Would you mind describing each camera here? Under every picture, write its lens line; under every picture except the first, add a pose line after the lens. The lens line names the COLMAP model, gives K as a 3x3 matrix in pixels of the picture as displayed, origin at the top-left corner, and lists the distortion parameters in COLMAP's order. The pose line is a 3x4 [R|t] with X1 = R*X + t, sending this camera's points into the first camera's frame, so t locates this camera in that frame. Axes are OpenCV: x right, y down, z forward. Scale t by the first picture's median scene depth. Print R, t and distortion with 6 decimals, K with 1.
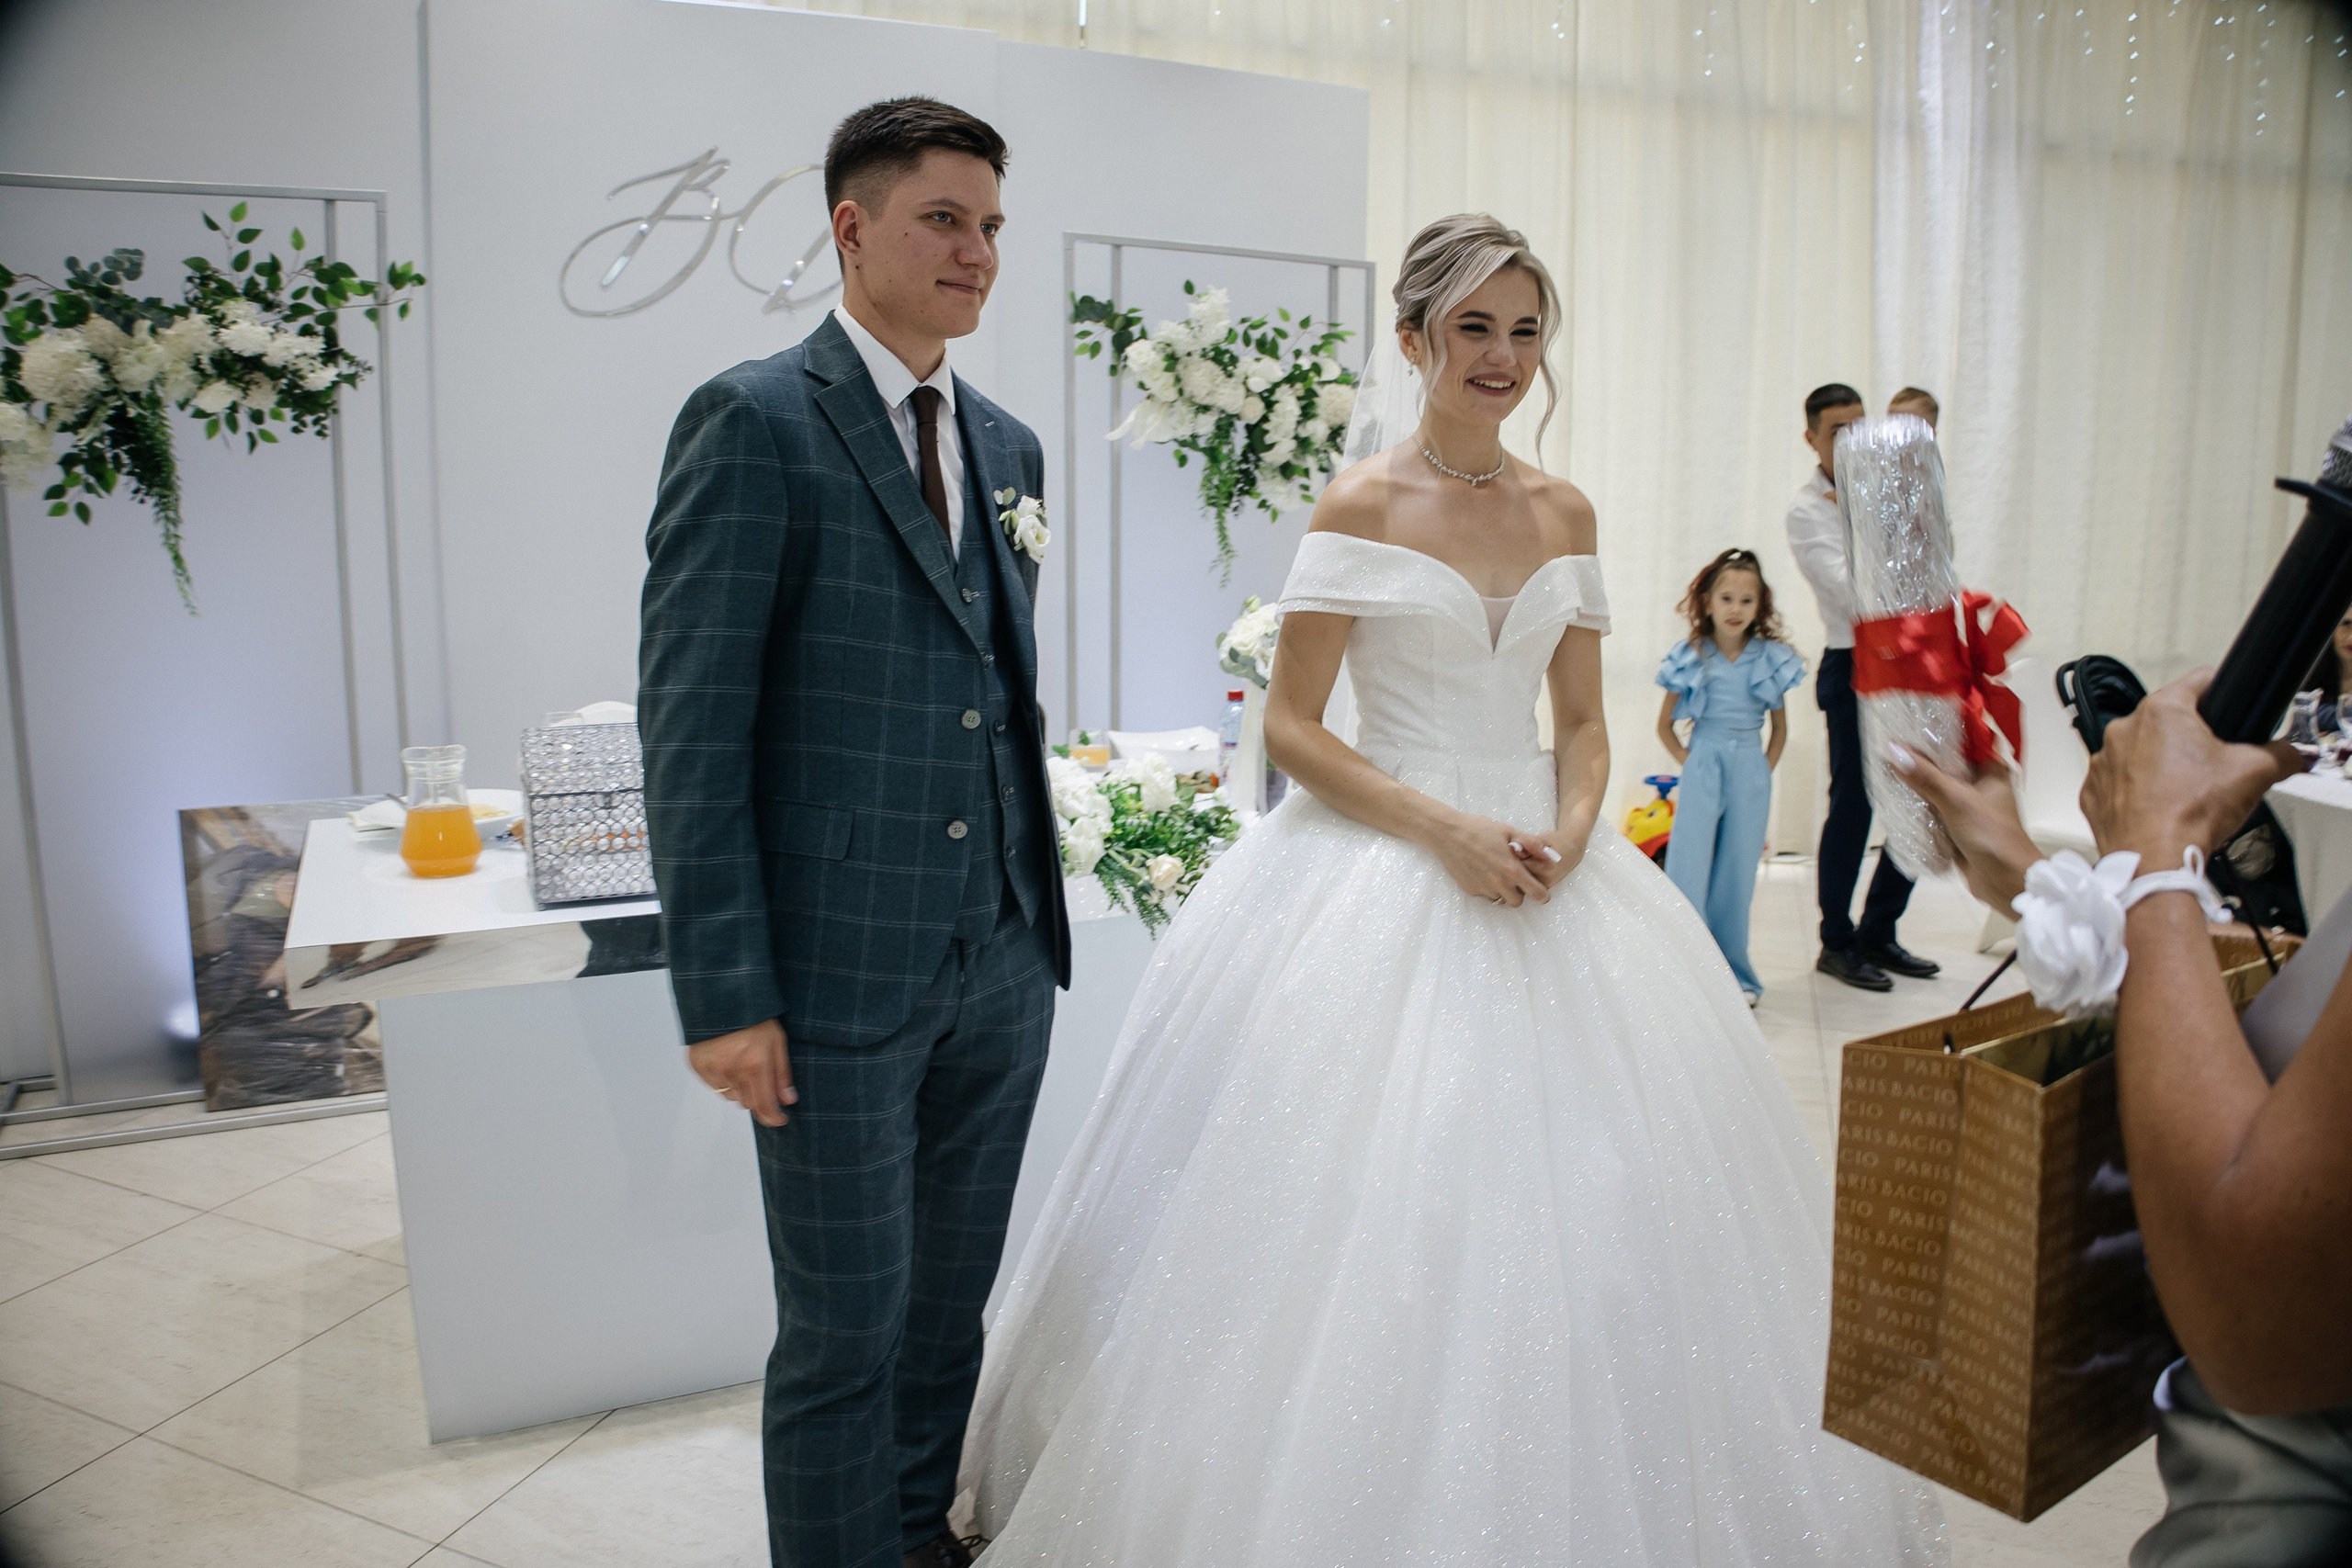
lens RADIAL K [[1612.6, 0, 1193.8], [0, 1612.6, 783.5], [0, 0, 1]] dist [-0.184194, 0.069150]
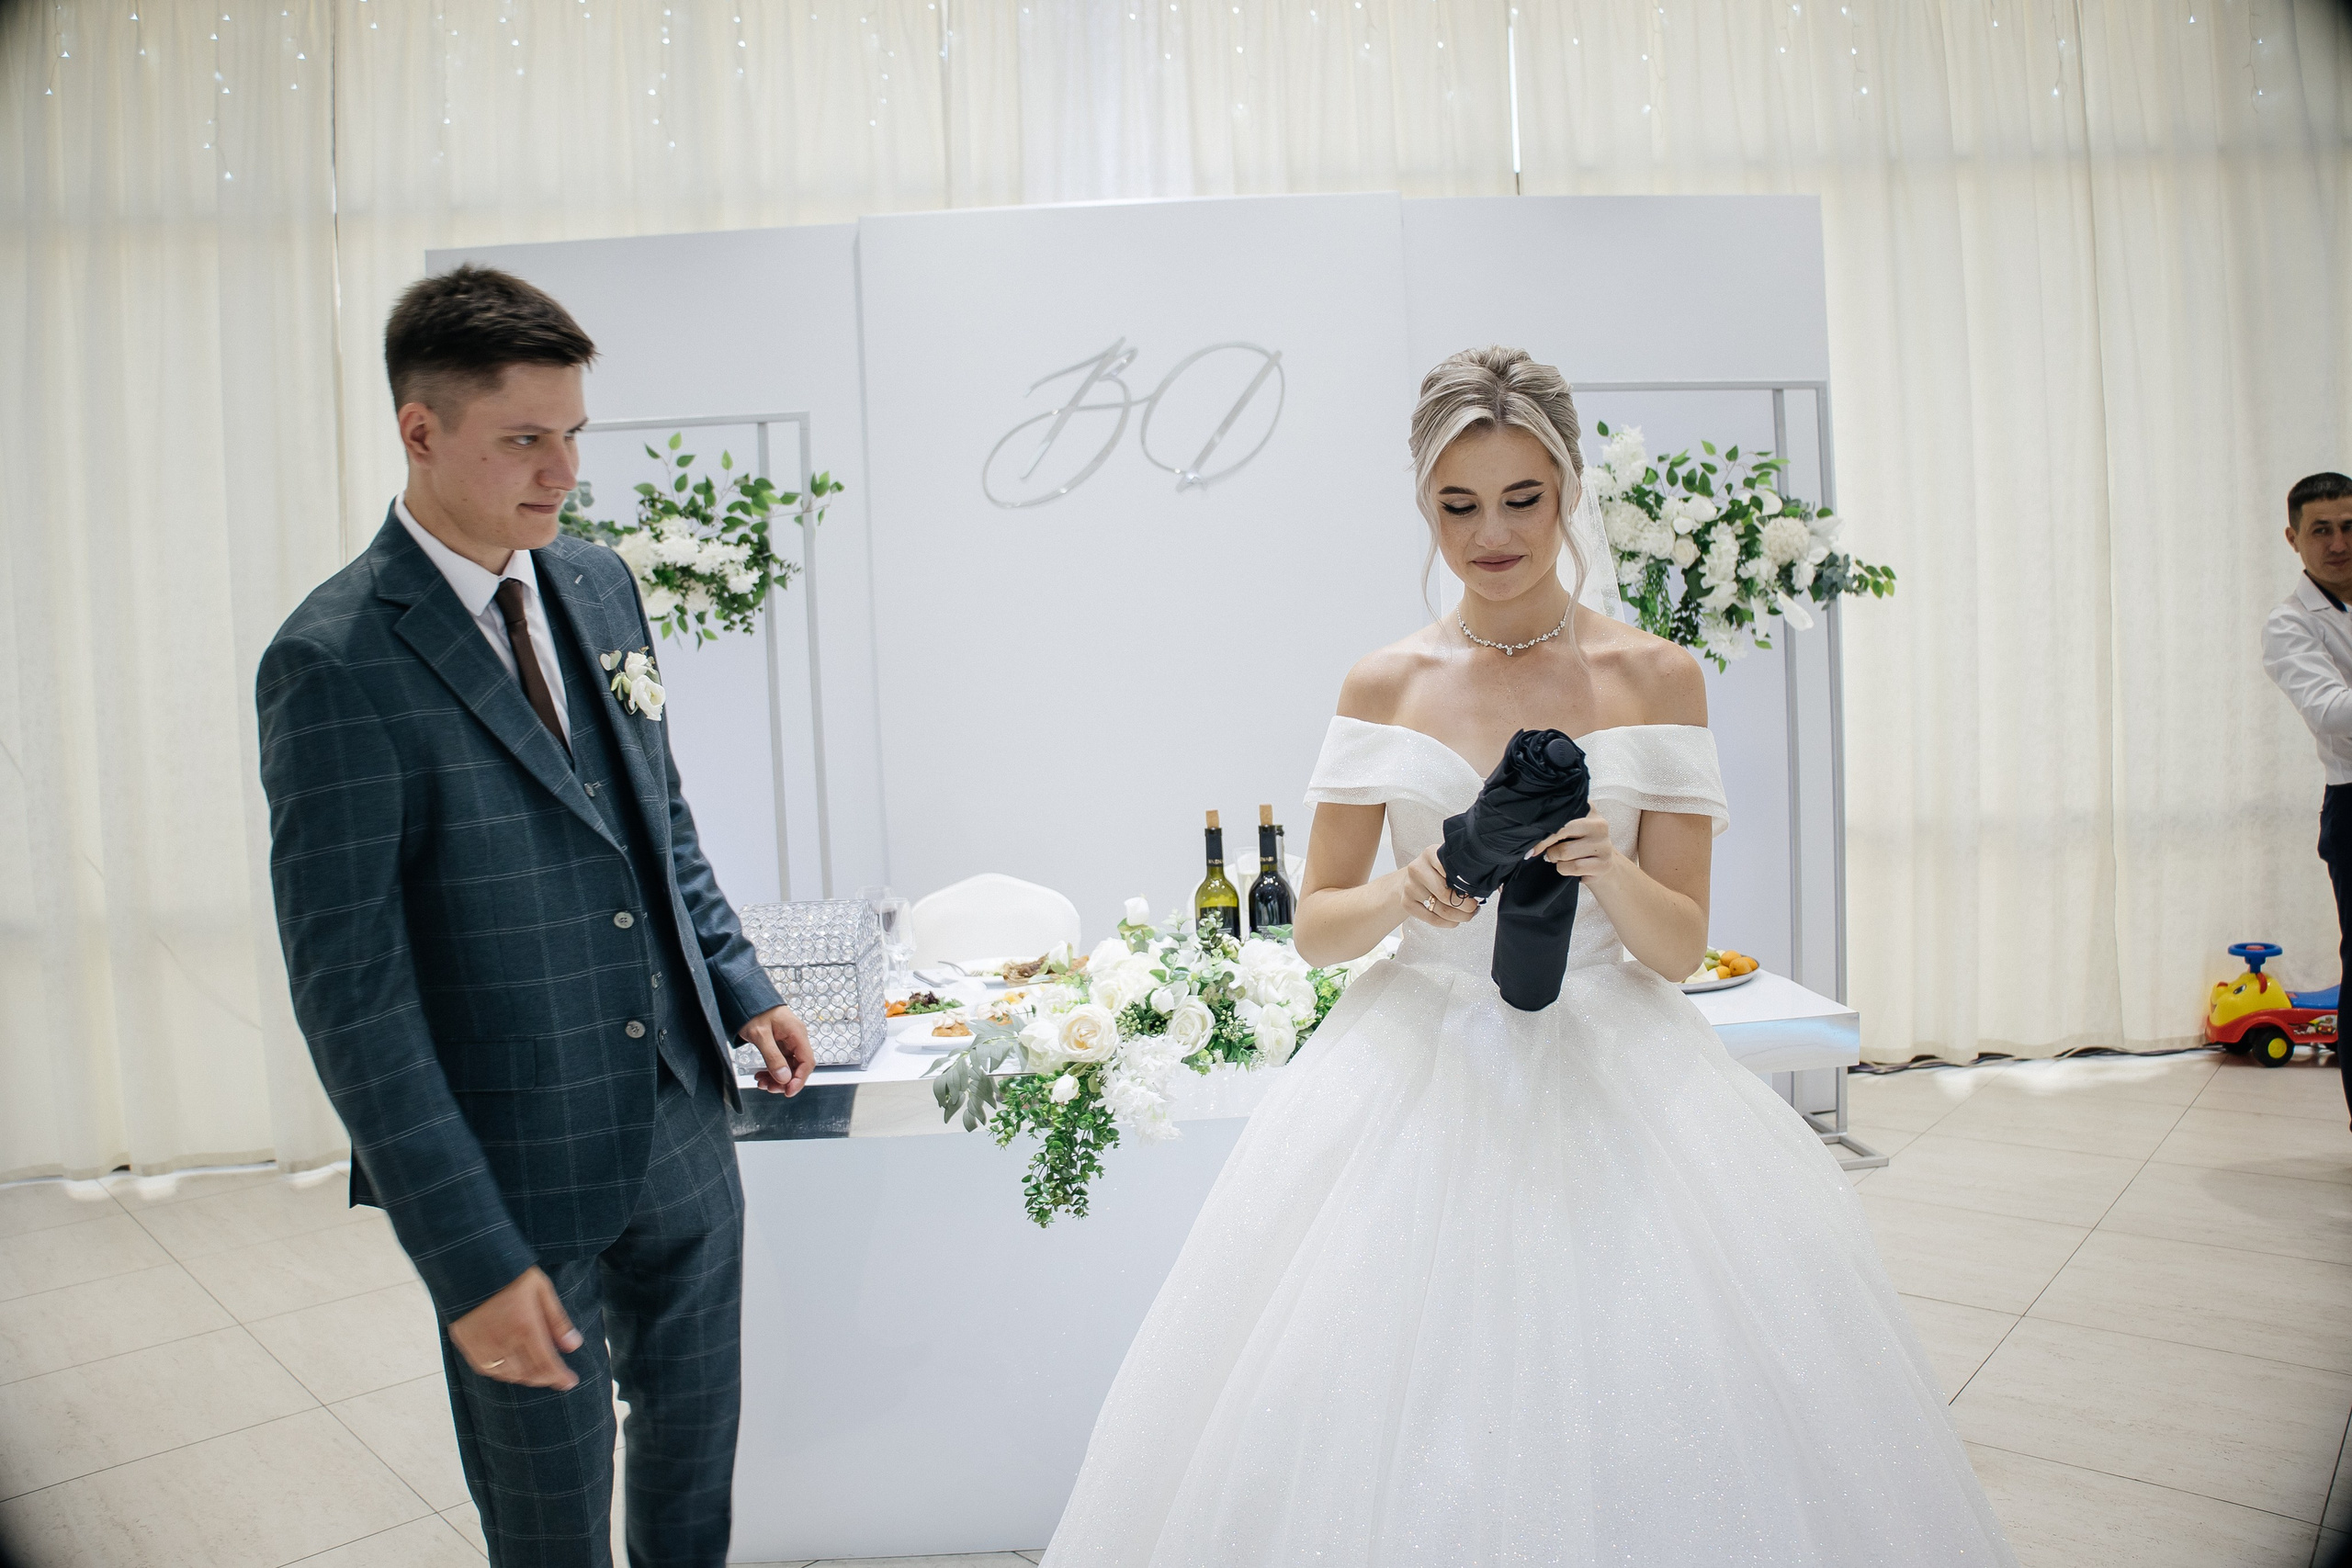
lens RADIAL K [[1612.6, 0, 1185.4], [0, 1612.6, 752.8], [0, 0, 1]] dist [-0.184194, 0.069150]
pose [[0.908838, -0.032135, -0.415909, 0.170095], [-0.016016, 0.993605, -0.111768, -0.012967], [0.416841, 0.108240, 0.902512, 0.072647]]
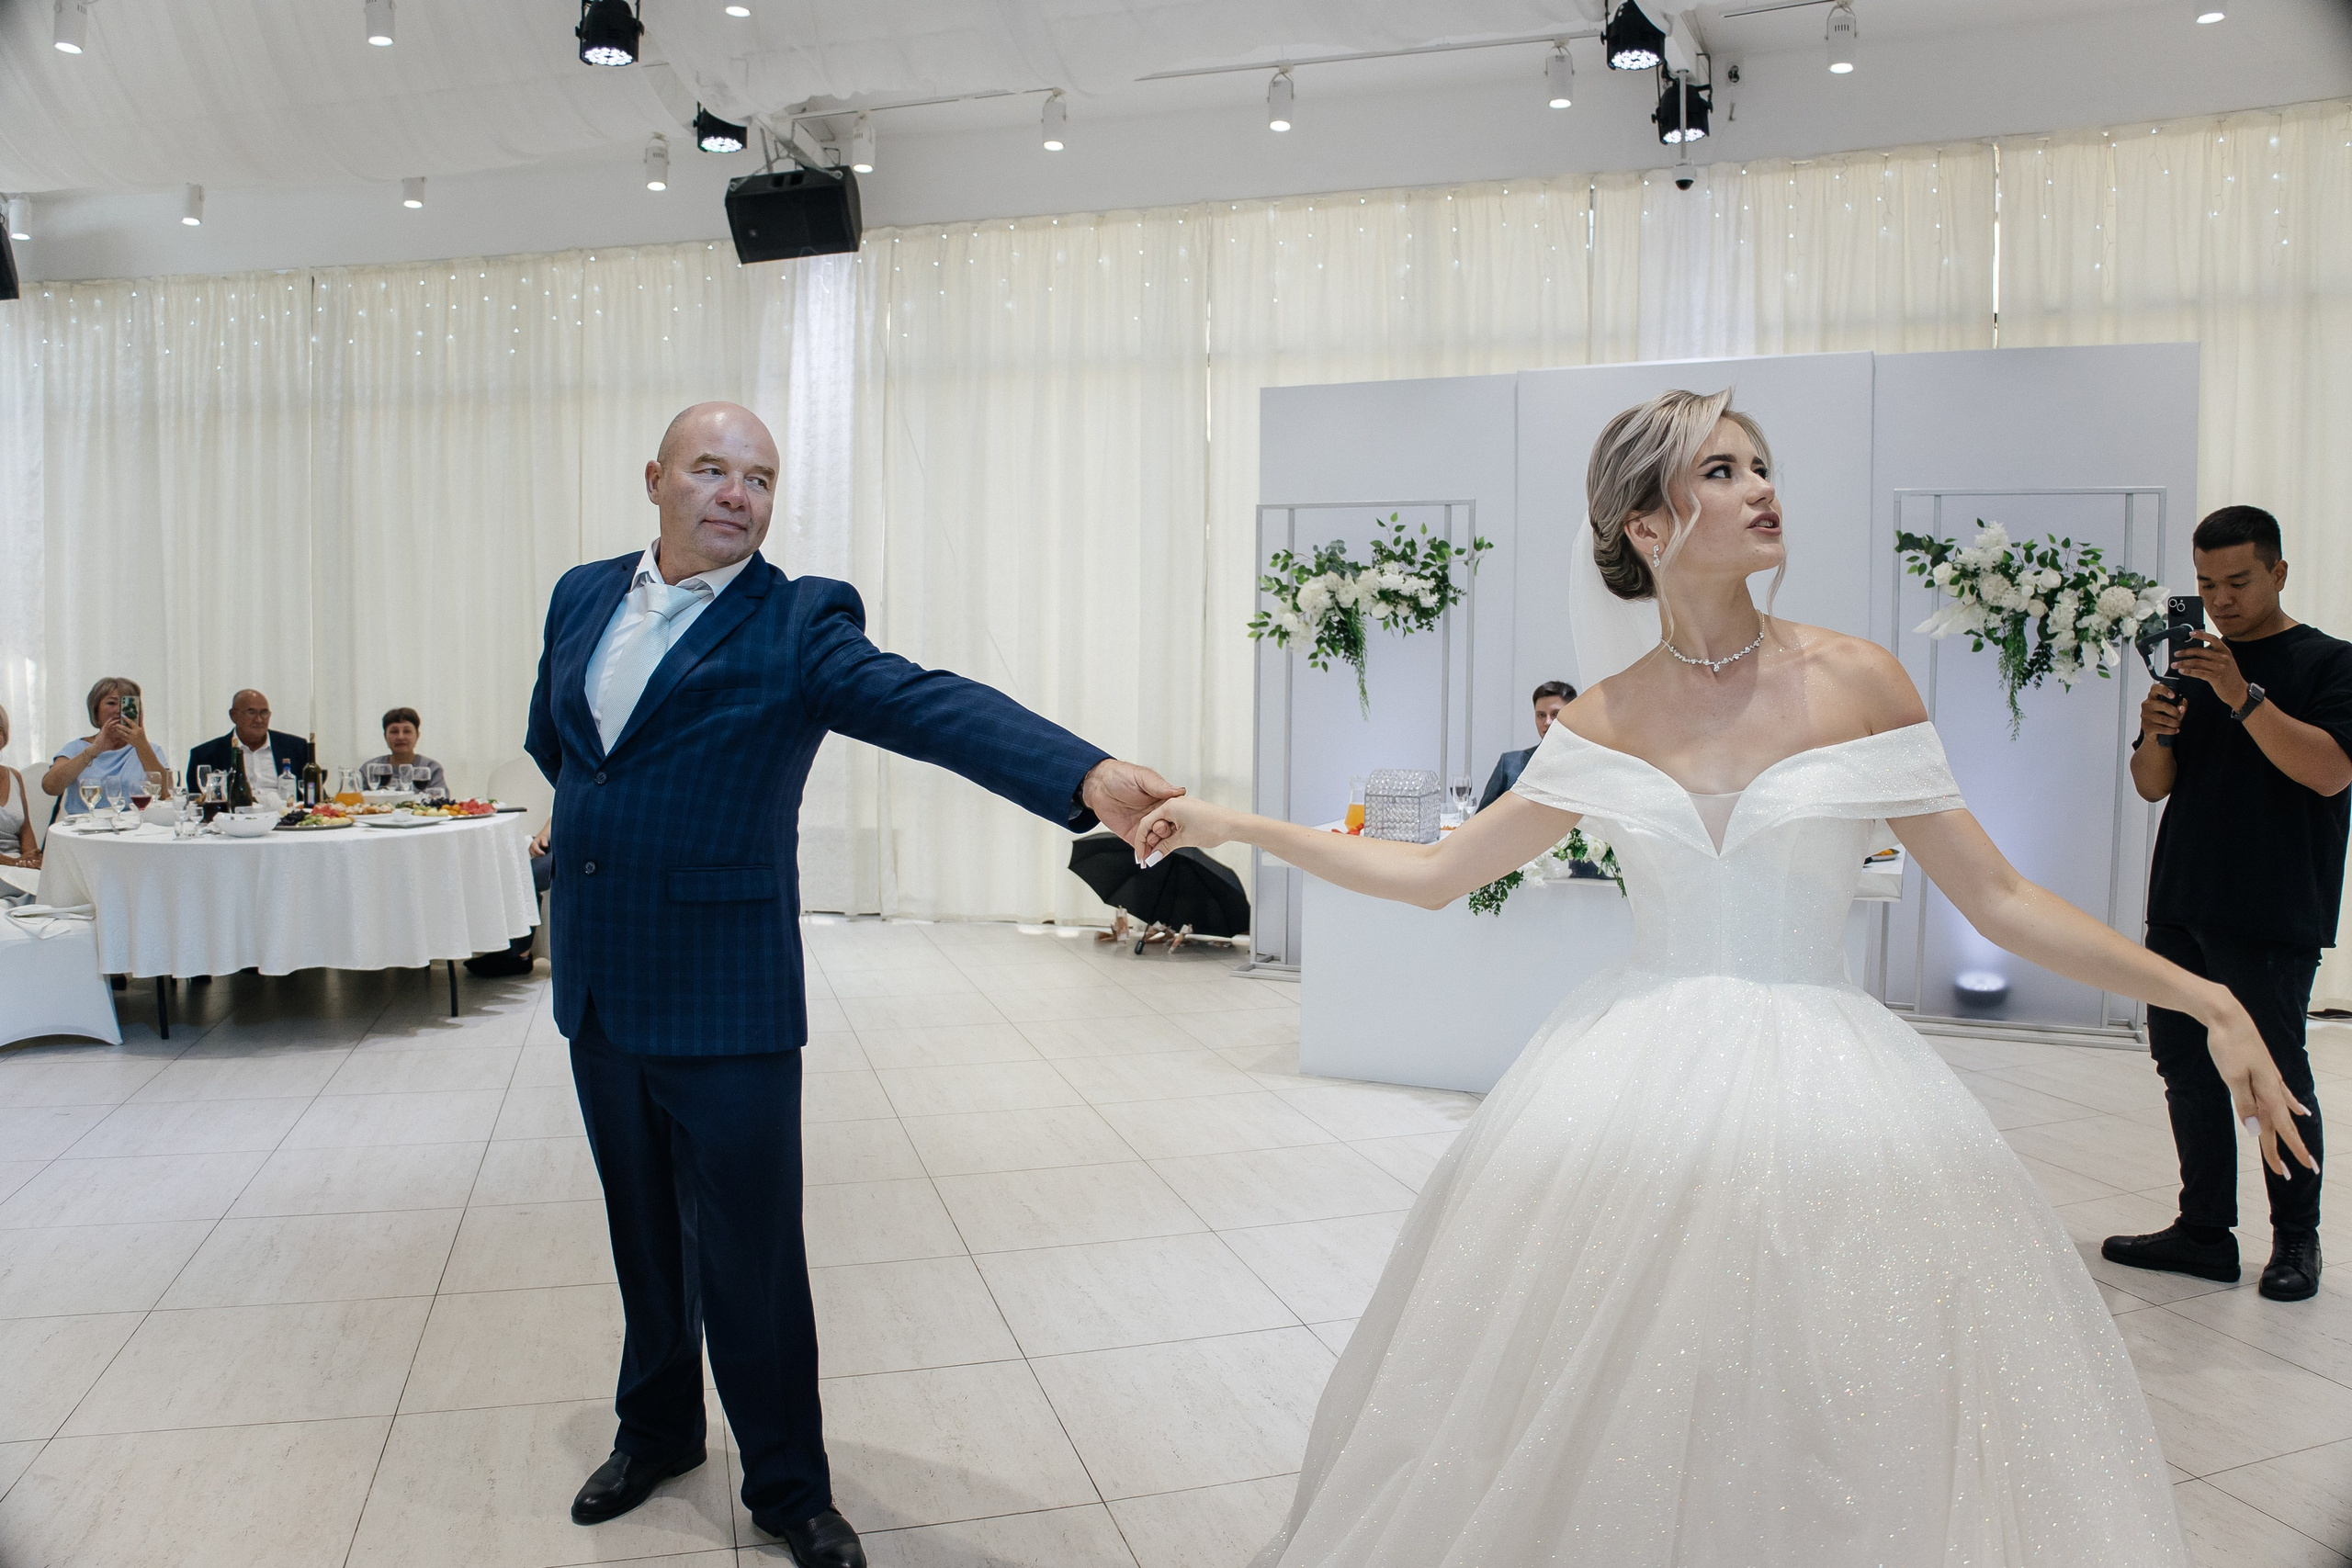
lens RADIAL K [[1643.5, 0, 1180.8], [0, 1643.5, 783.7], [0, 0, 1]] dist [-0.179284, 0.074982]
pose [[0.596607, 0.057655, -0.800460, 0.755129], [-0.135488, 0.990335, -0.029652, 0.055167], [0.791014, 0.126143, 0.598653, -0.385335]]
